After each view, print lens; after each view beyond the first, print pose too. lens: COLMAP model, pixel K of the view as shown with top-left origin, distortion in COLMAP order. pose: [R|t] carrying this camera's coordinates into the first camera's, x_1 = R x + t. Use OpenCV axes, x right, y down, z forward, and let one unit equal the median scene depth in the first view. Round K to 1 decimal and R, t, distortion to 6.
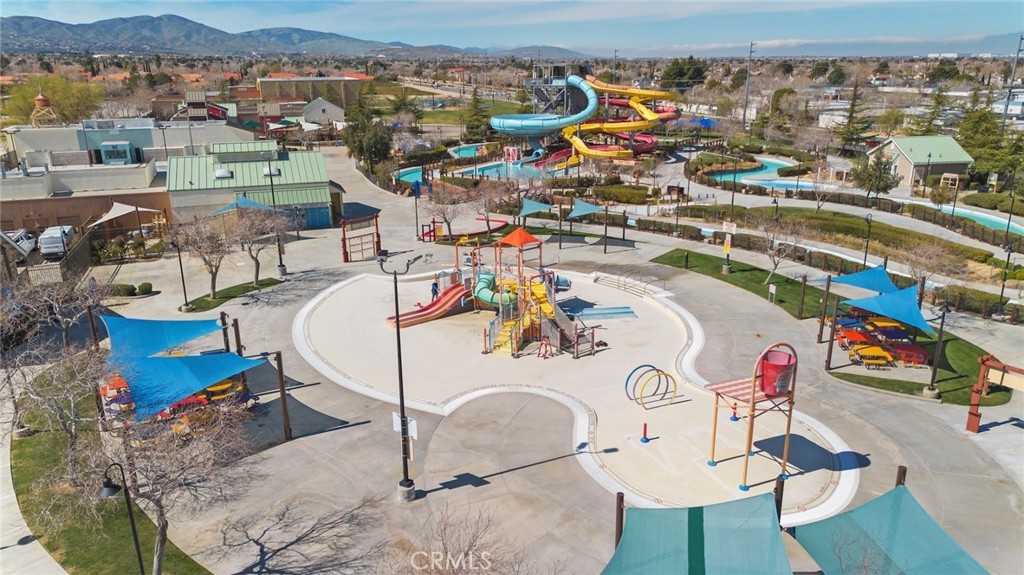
lens RADIAL K [[718.0, 0, 517.1], [0, 718.0, 286.2], [0, 0, 1]] dist [0.051146, -0.049695]
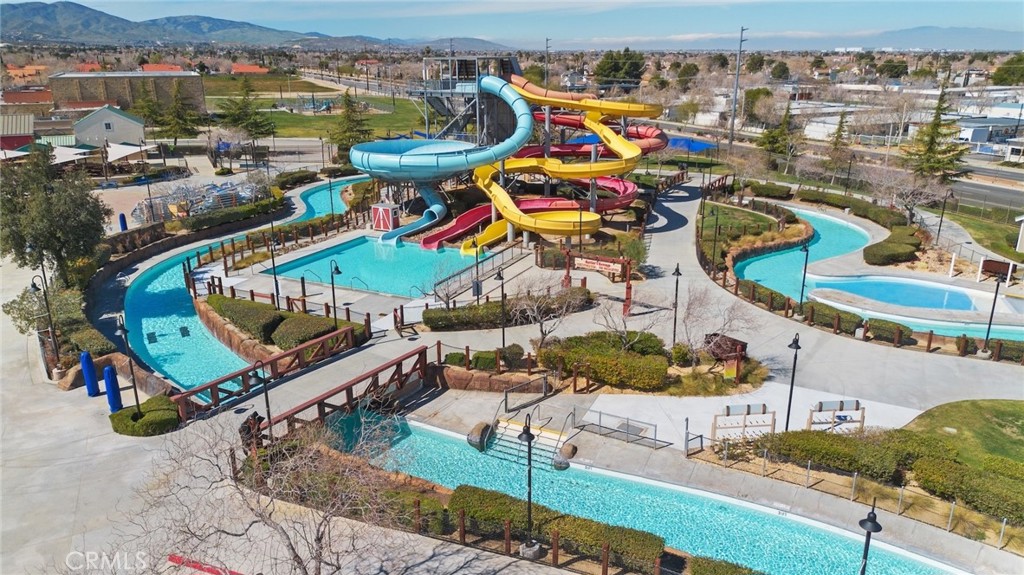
lens RADIAL K [[718.0, 0, 517.1], [0, 718.0, 286.2], [0, 0, 1]] dist [0.051146, -0.049695]
pose [[0.994653, -0.027114, 0.099647, 0.036905], [0.026128, 0.999596, 0.011188, -0.127586], [-0.099910, -0.008525, 0.994960, 0.413670]]
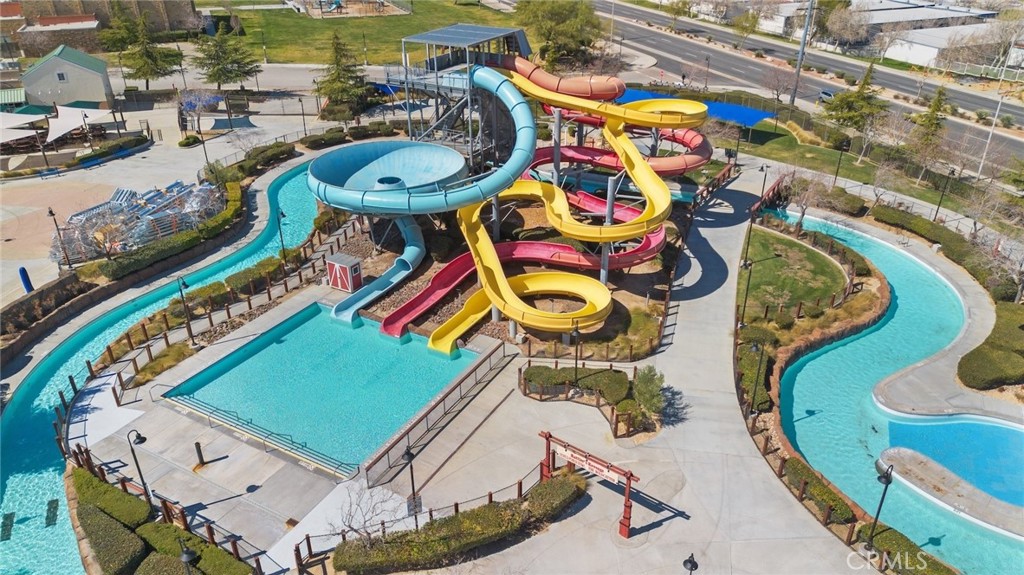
lens RADIAL K [[718.0, 0, 517.1], [0, 718.0, 286.2], [0, 0, 1]] dist [0.051146, -0.049695]
pose [[0.999123, -0.015823, 0.038766, 0.080161], [0.008075, 0.981283, 0.192404, -0.248945], [-0.041085, -0.191922, 0.980550, 0.529551]]
